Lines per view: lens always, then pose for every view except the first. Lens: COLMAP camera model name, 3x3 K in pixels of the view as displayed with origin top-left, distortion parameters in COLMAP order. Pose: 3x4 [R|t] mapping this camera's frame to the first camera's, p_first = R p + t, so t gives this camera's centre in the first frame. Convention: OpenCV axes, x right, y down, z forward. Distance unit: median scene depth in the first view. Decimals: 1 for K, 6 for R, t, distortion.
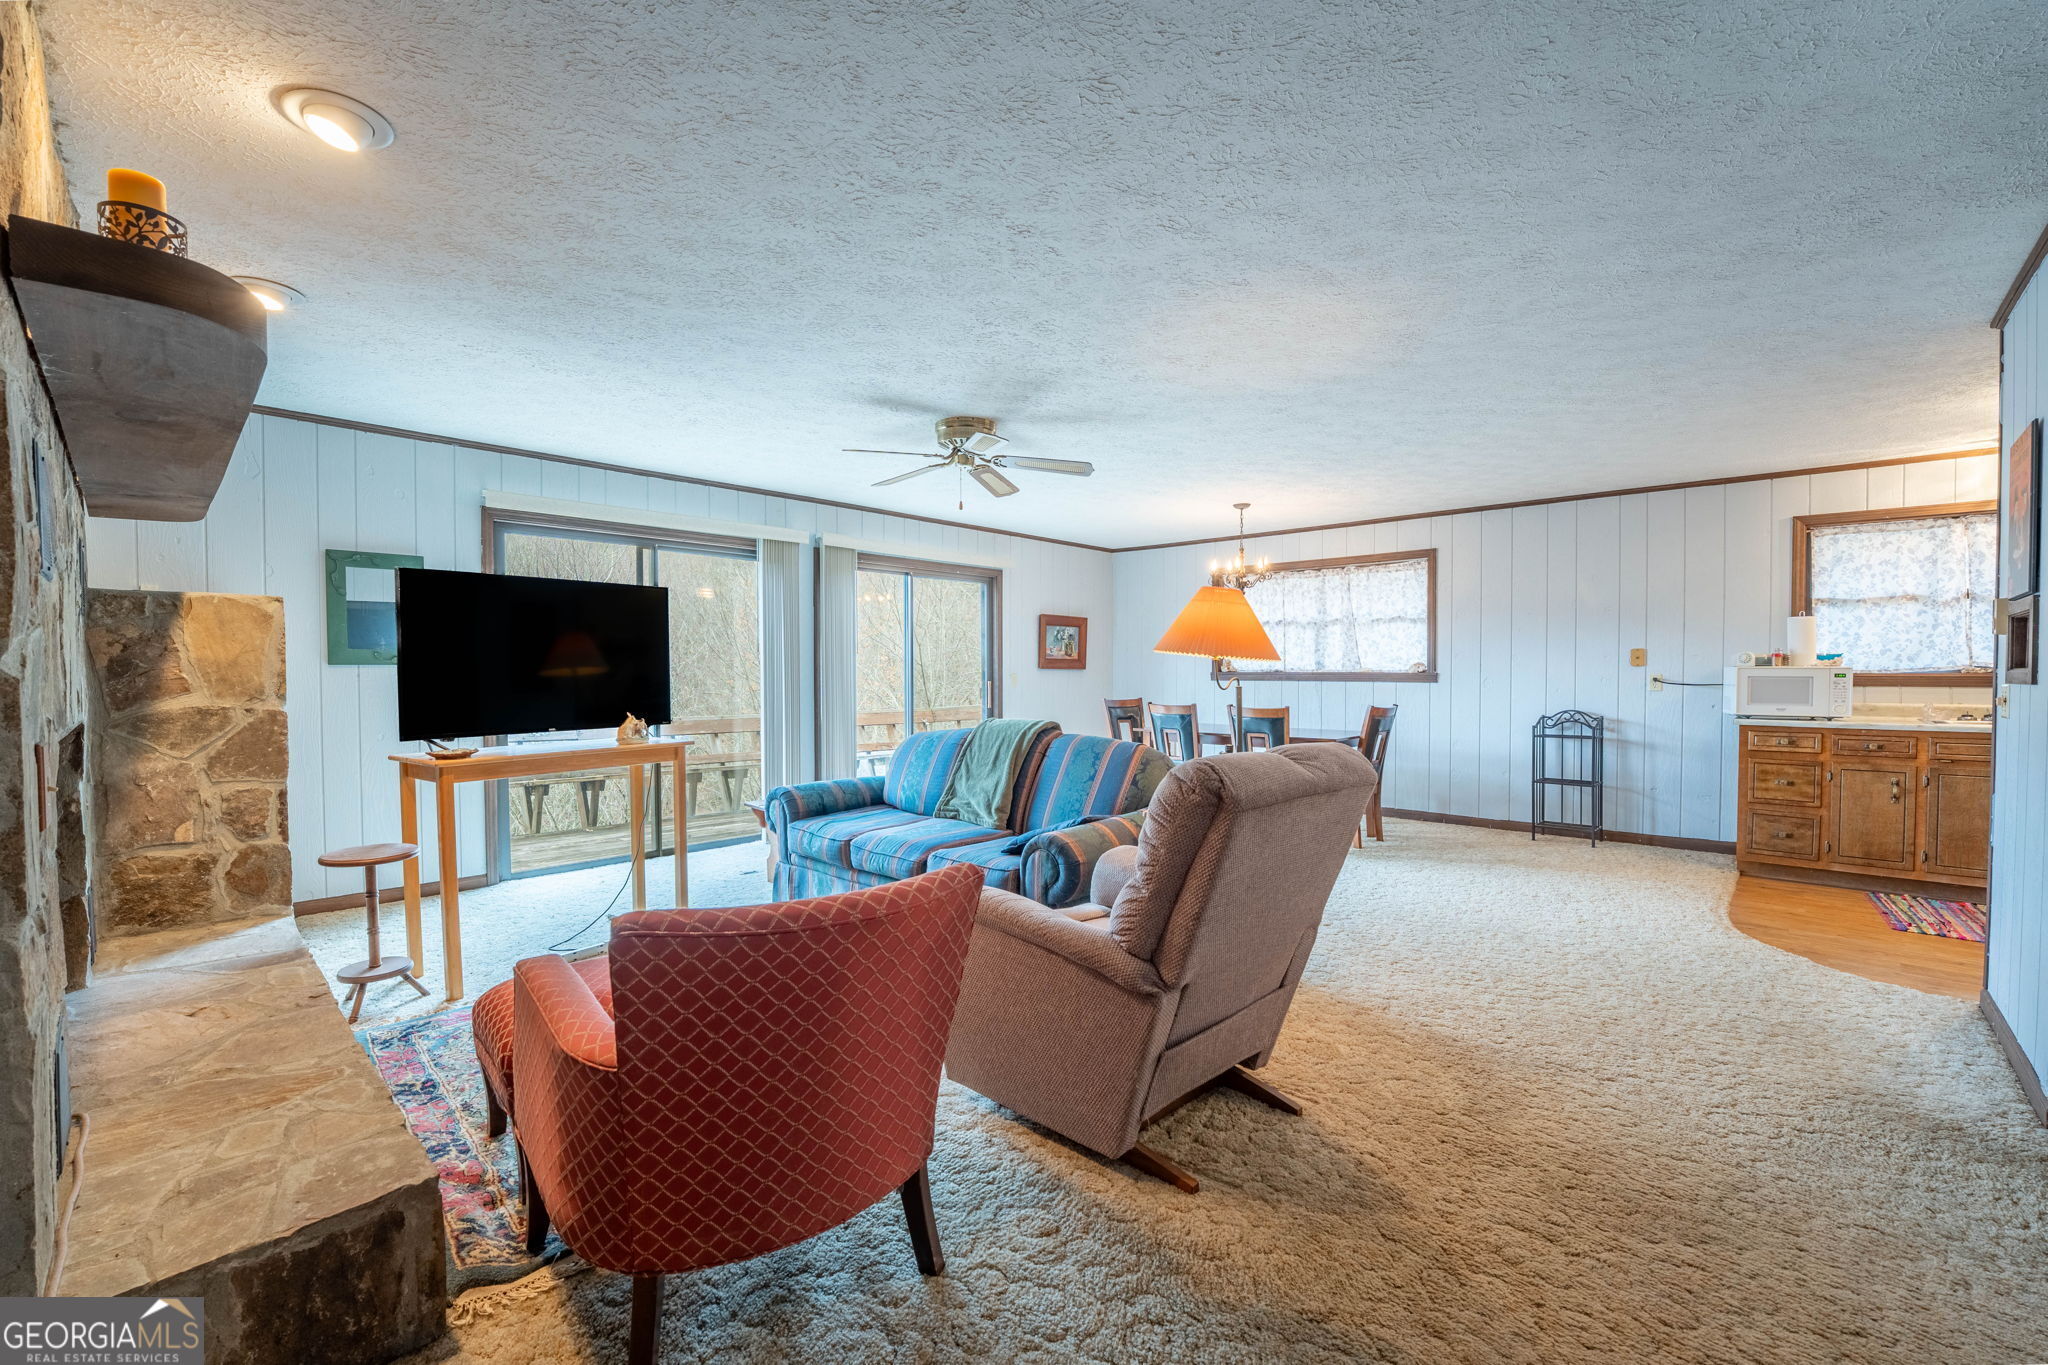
lens RADIAL K [[826.9, 0, 1007.5], [0, 826.9, 693.6], [0, 0, 1]] dist [-0.023207, 0.001139]
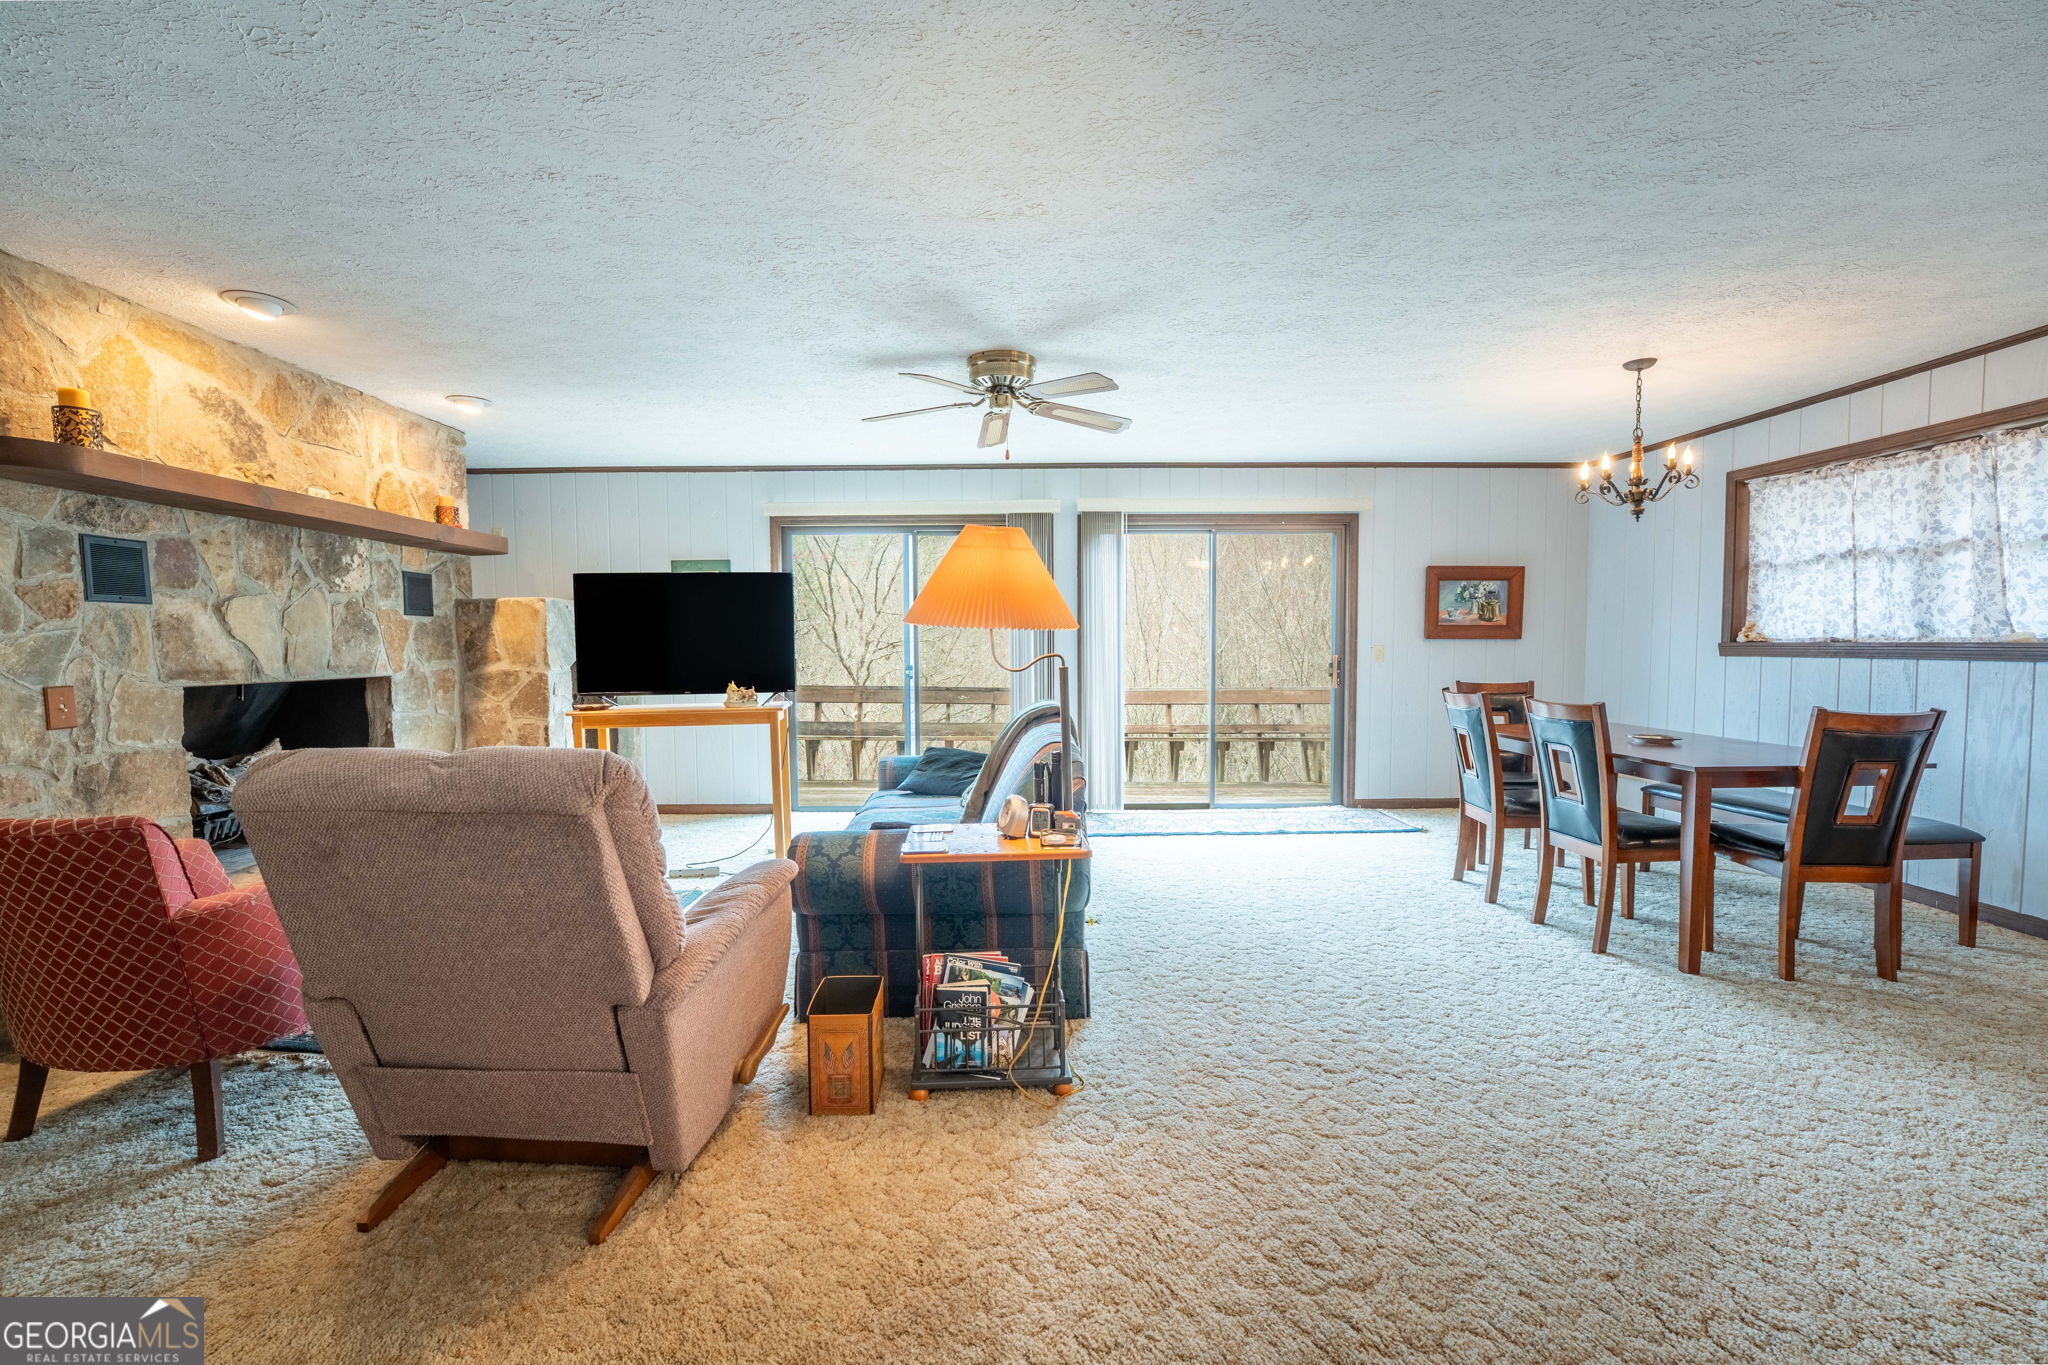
lens RADIAL K [[826.9, 0, 1016.0], [0, 826.9, 690.1], [0, 0, 1]] dist [-0.023207, 0.001139]
pose [[0.705209, 0.035543, -0.708108, 0.412477], [-0.013349, 0.999231, 0.036860, -0.008125], [0.708874, -0.016541, 0.705141, 0.275614]]
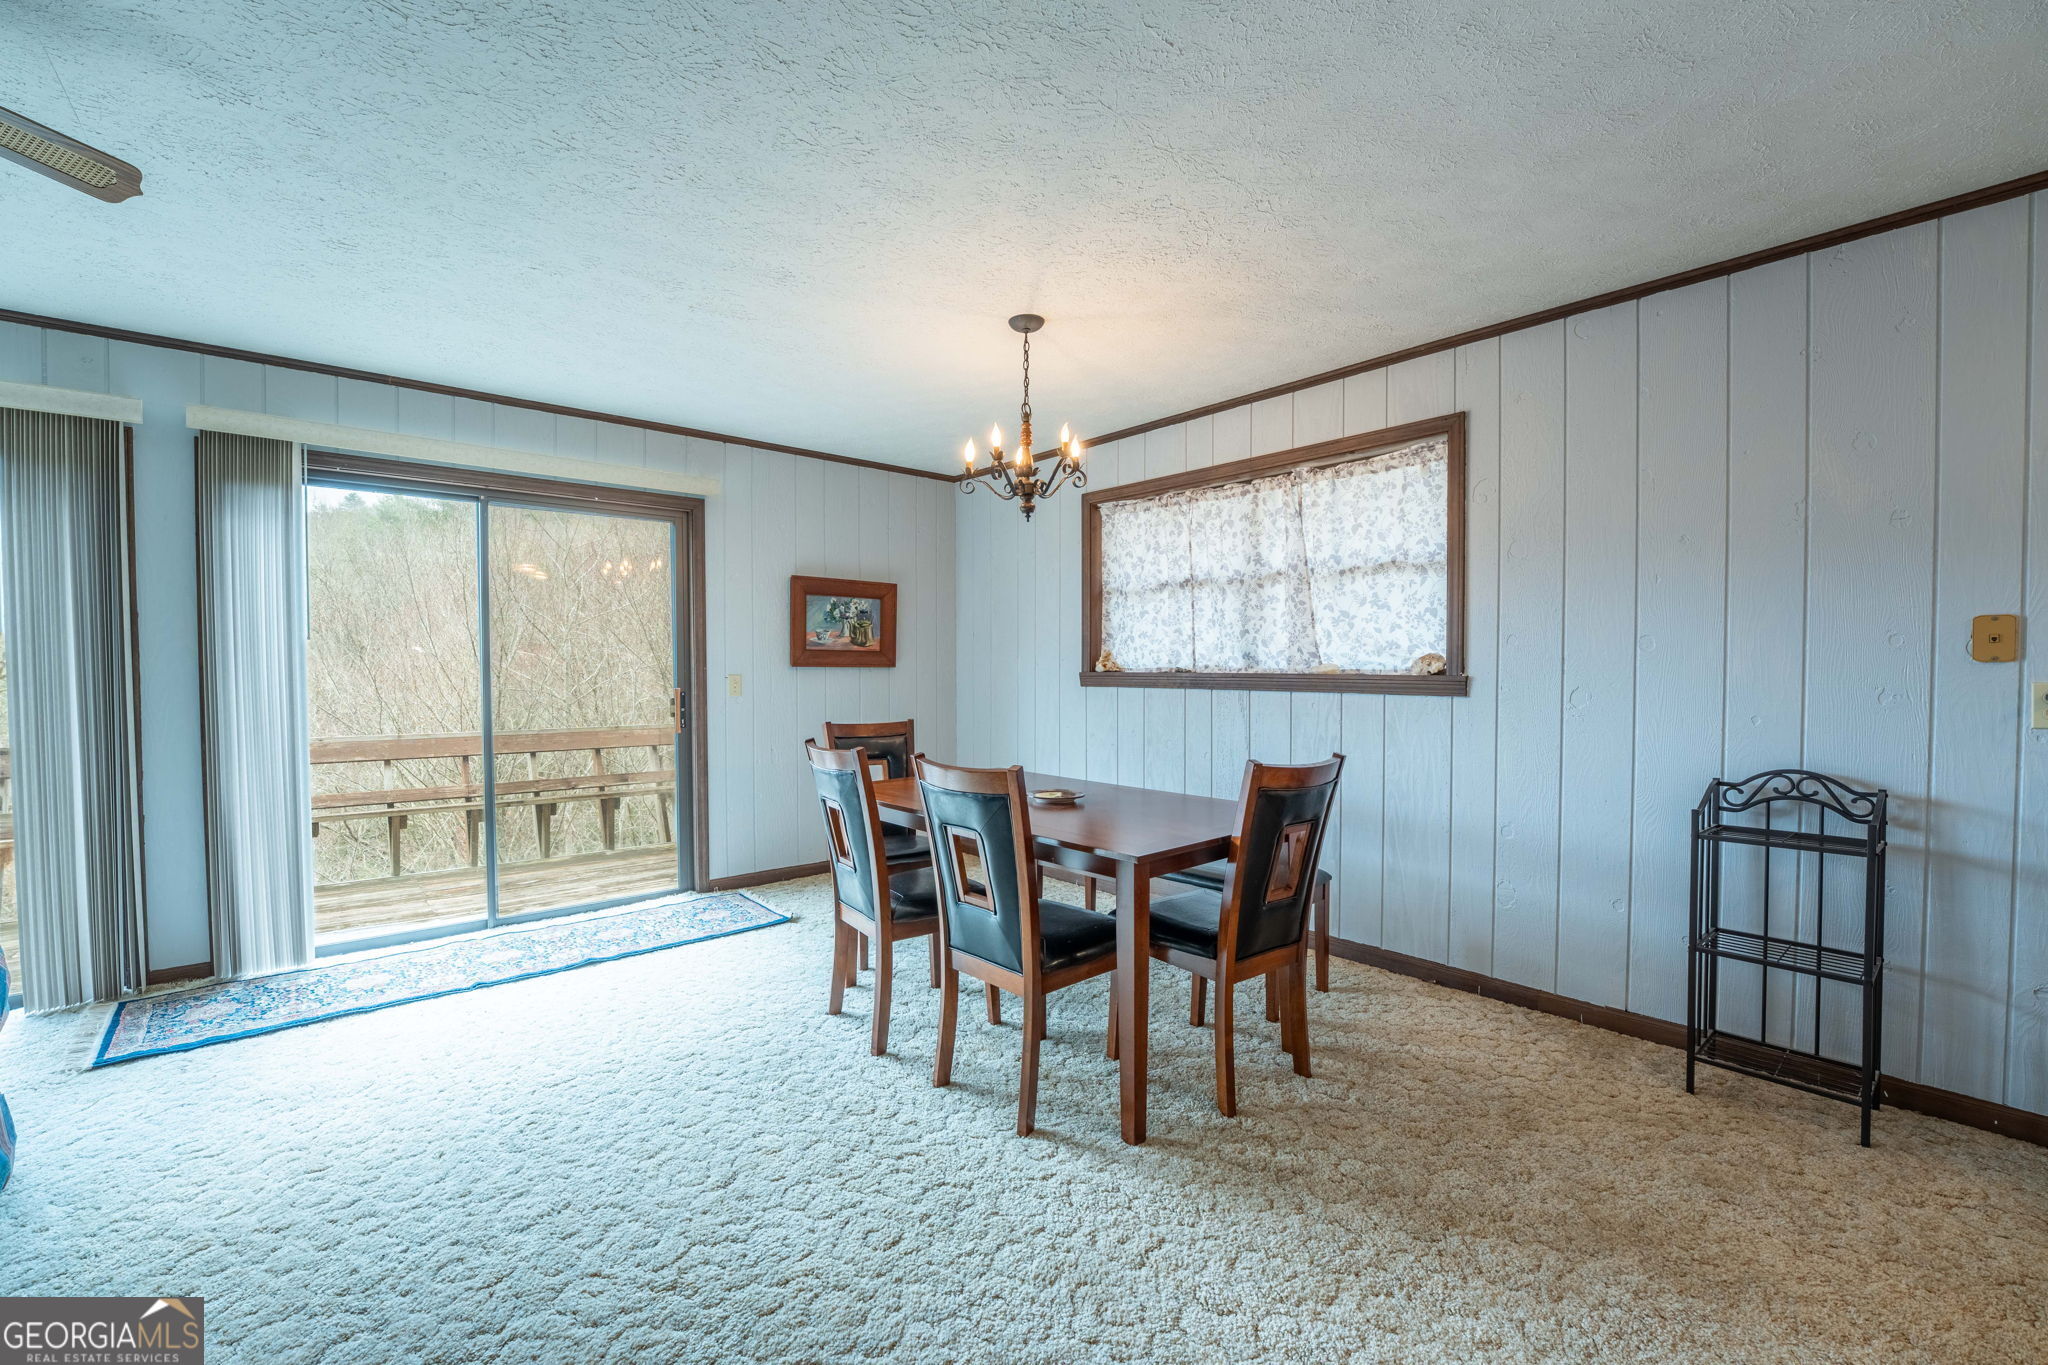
lens RADIAL K [[826.9, 0, 1006.5], [0, 826.9, 691.7], [0, 0, 1]] dist [-0.023207, 0.001139]
pose [[0.995807, 0.002110, -0.091451, 0.333542], [-0.001842, 0.999994, 0.003014, -0.018672], [0.091456, -0.002833, 0.995805, 0.558502]]
